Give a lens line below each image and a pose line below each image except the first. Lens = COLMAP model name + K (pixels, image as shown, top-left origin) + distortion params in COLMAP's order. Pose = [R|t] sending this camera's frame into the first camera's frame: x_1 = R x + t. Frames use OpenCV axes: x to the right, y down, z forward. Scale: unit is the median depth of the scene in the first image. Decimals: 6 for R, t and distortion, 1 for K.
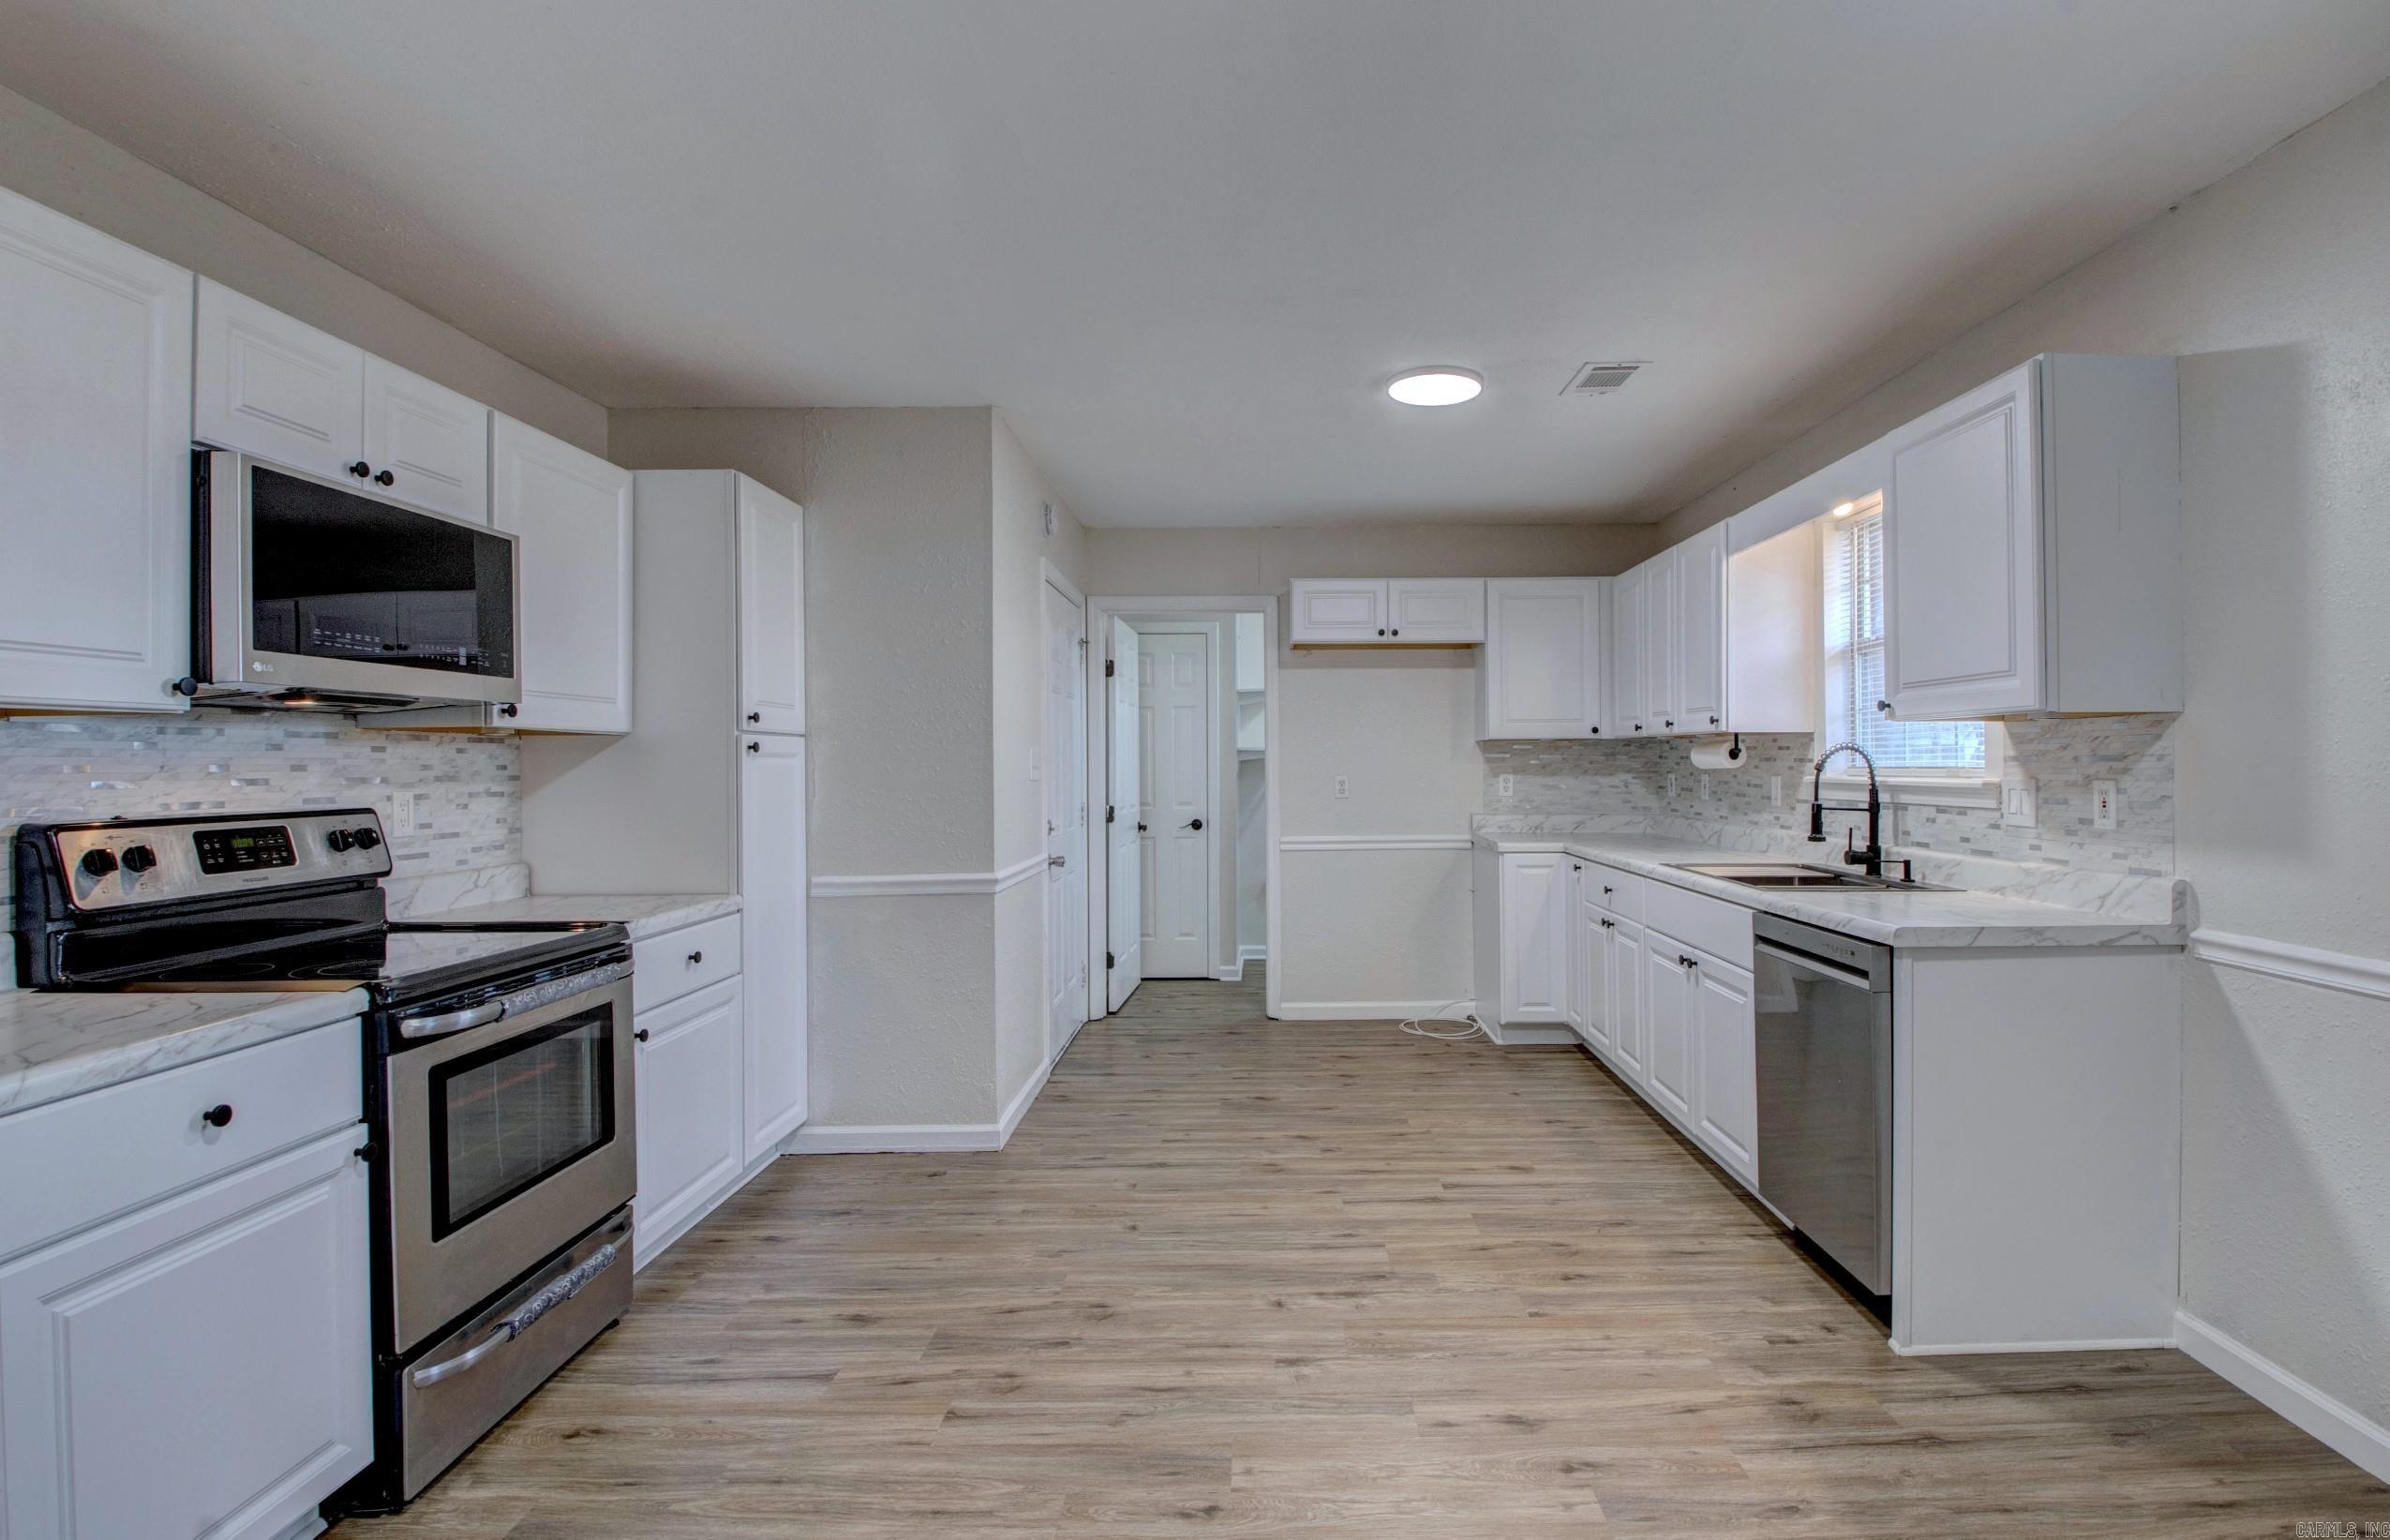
lens RADIAL K [[1167.3, 0, 1246.0], [0, 1167.3, 764.5], [0, 0, 1]] dist [0.035147, -0.038679]
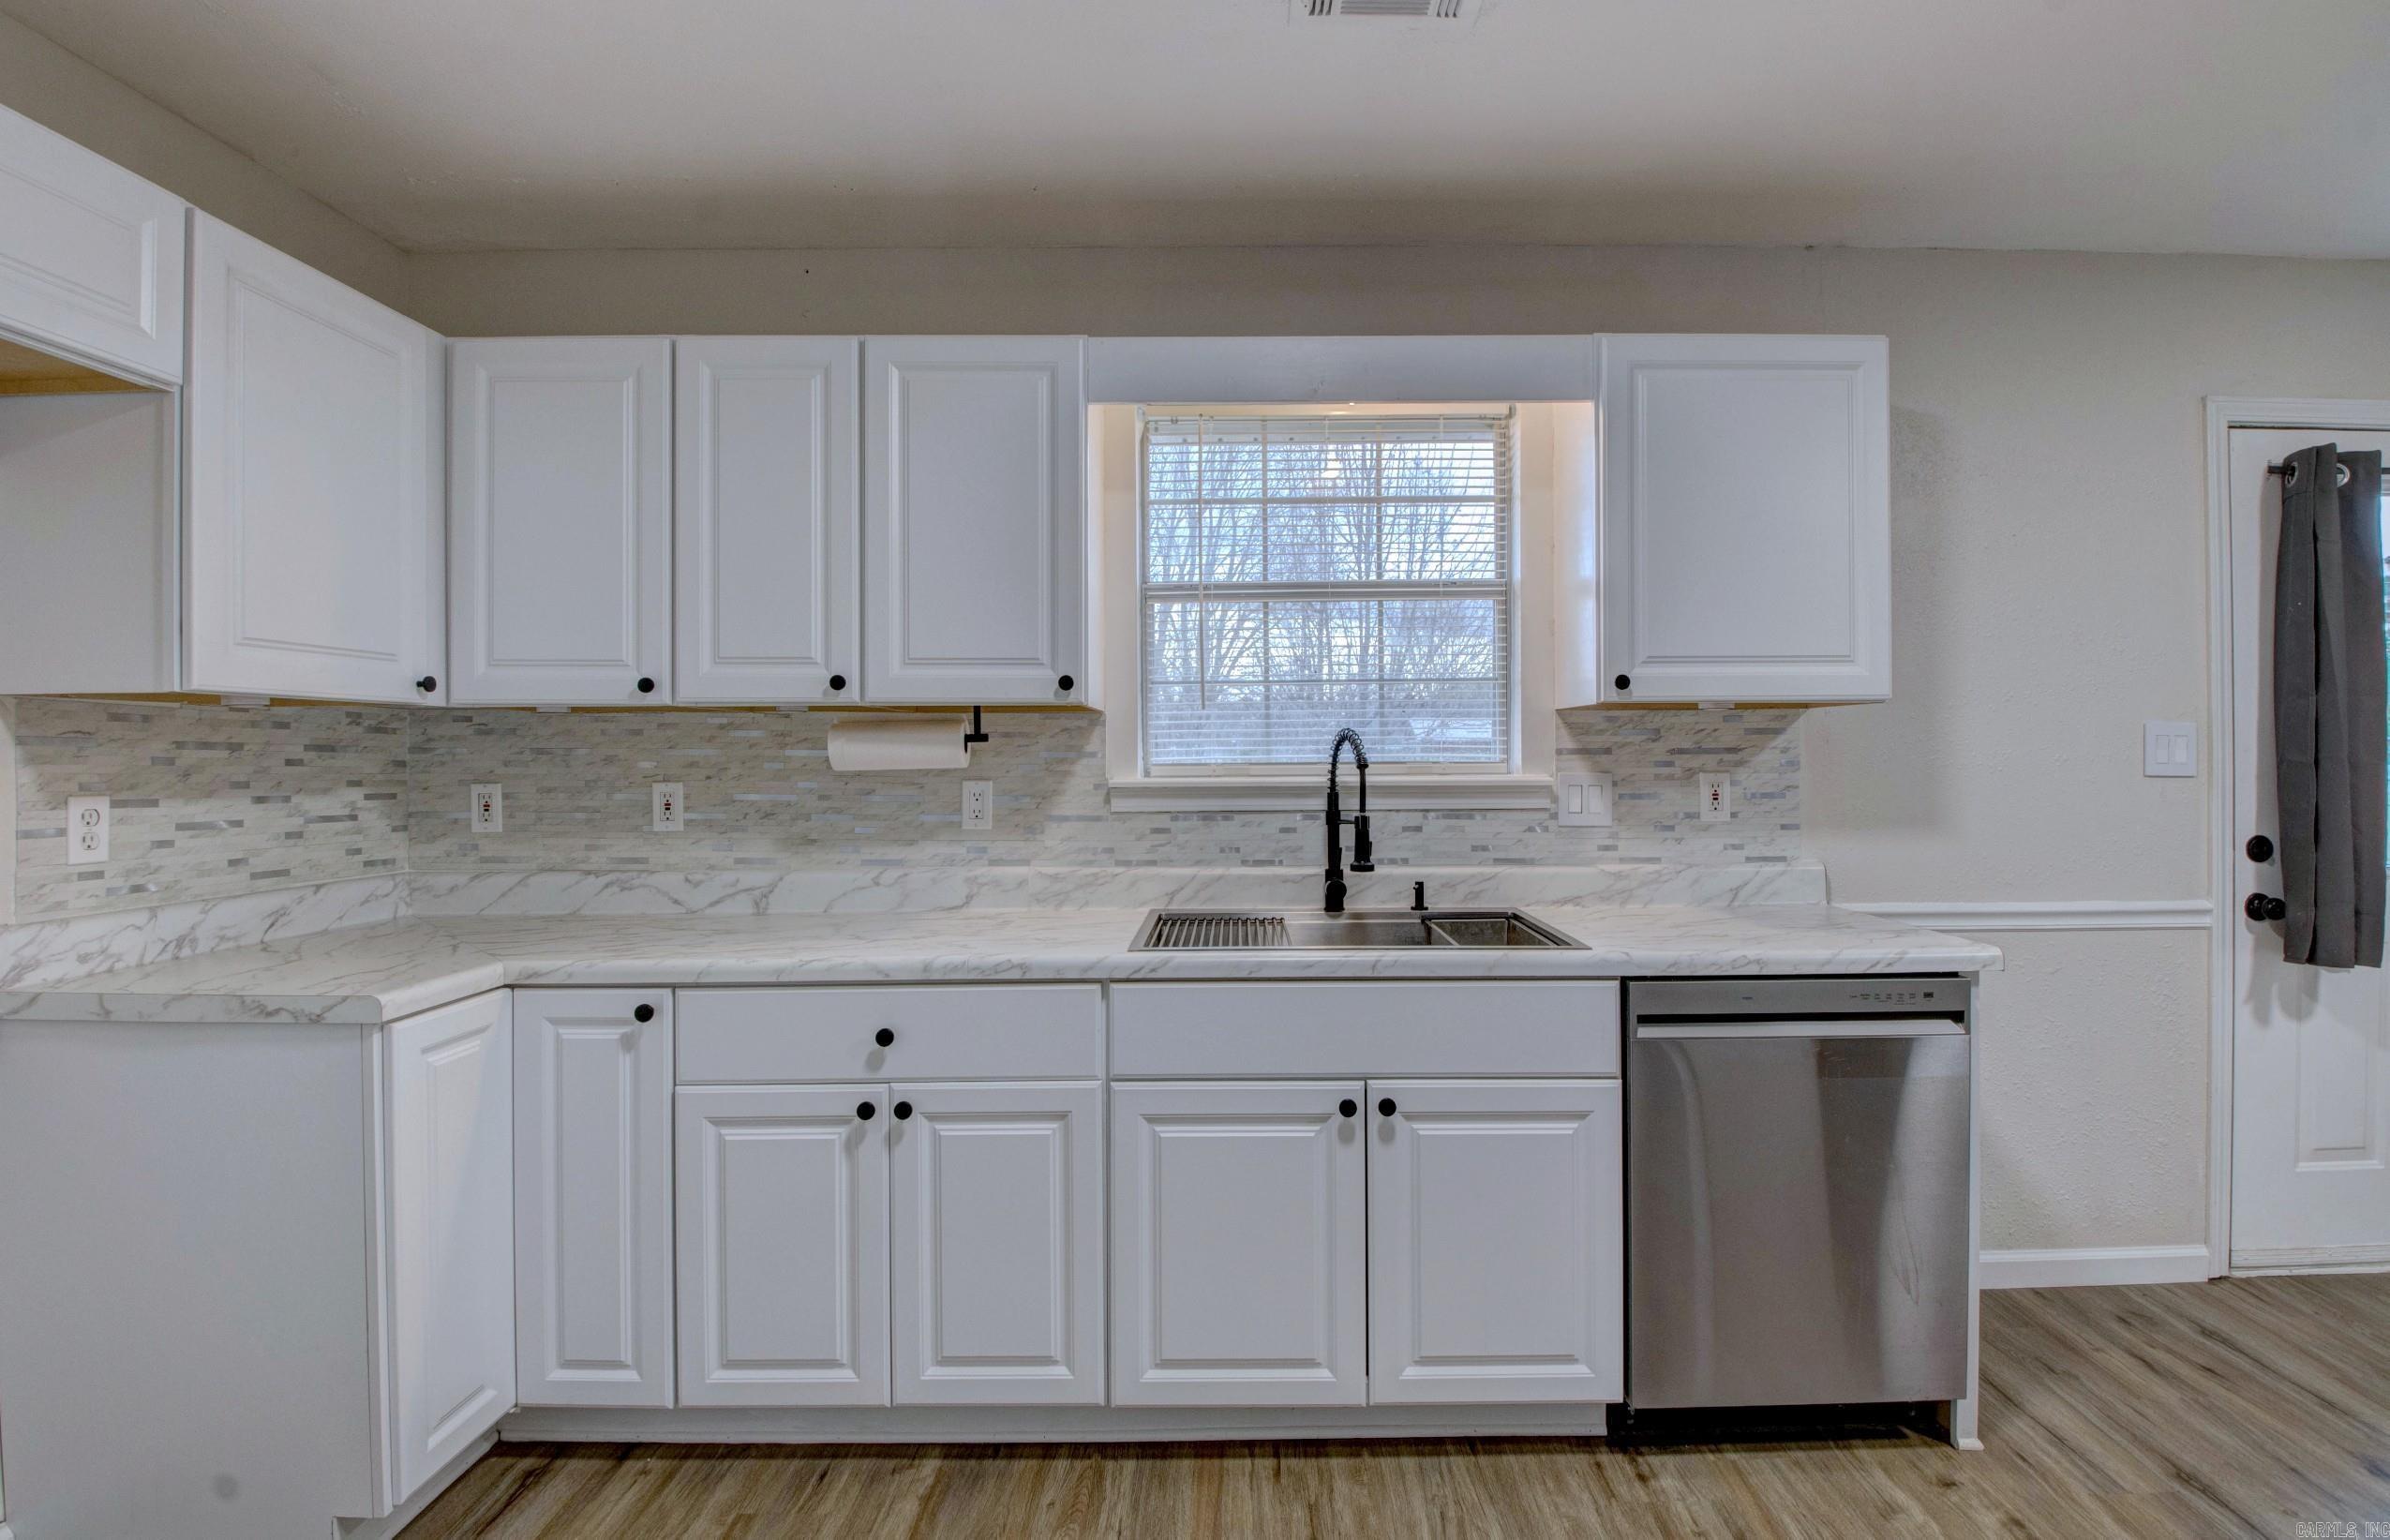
lens RADIAL K [[1114.0, 0, 1308.3], [0, 1114.0, 751.1], [0, 0, 1]] dist [0.025532, -0.030919]
pose [[-0.028887, 0.004893, 0.999571, -0.187098], [0.006294, 0.999969, -0.004713, -0.002570], [-0.999563, 0.006156, -0.028917, 1.187108]]
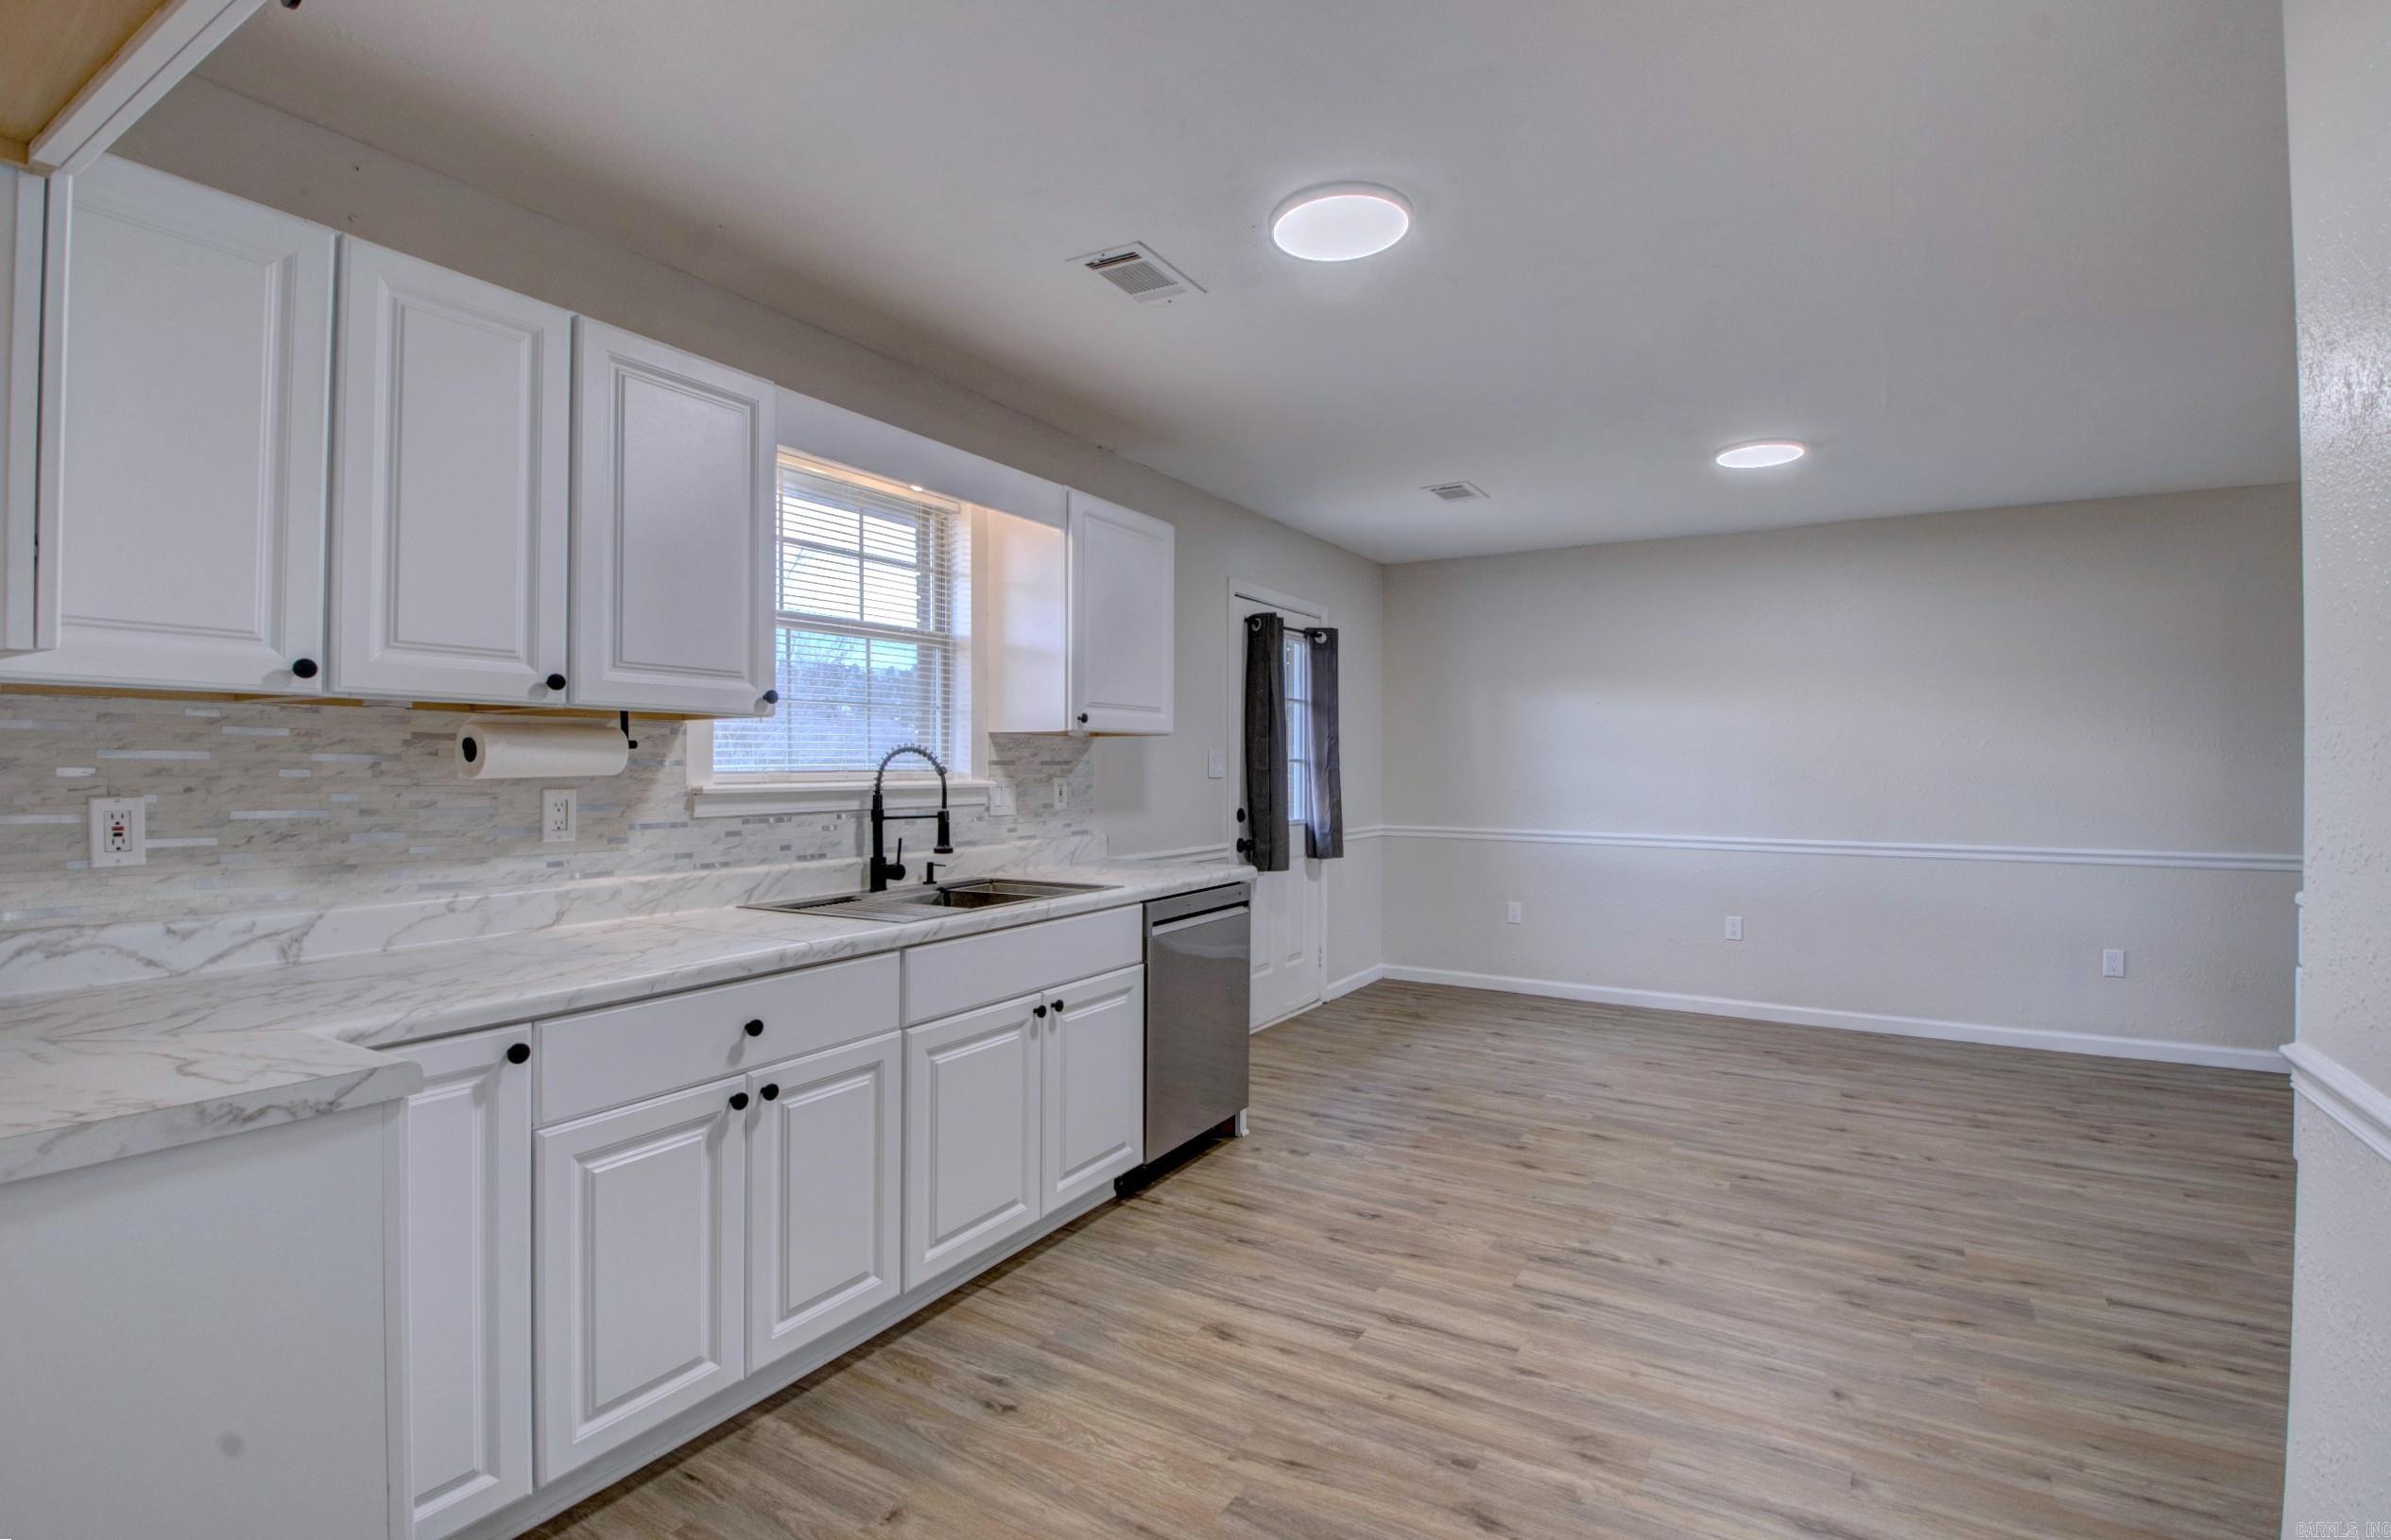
lens RADIAL K [[1055.9, 0, 1152.2], [0, 1055.9, 759.8], [0, 0, 1]] dist [0.022196, -0.024836]
pose [[-0.839535, 0.003563, 0.543294, -0.096709], [0.001312, 0.999989, -0.004530, -0.002705], [-0.543304, -0.003090, -0.839531, 1.797058]]
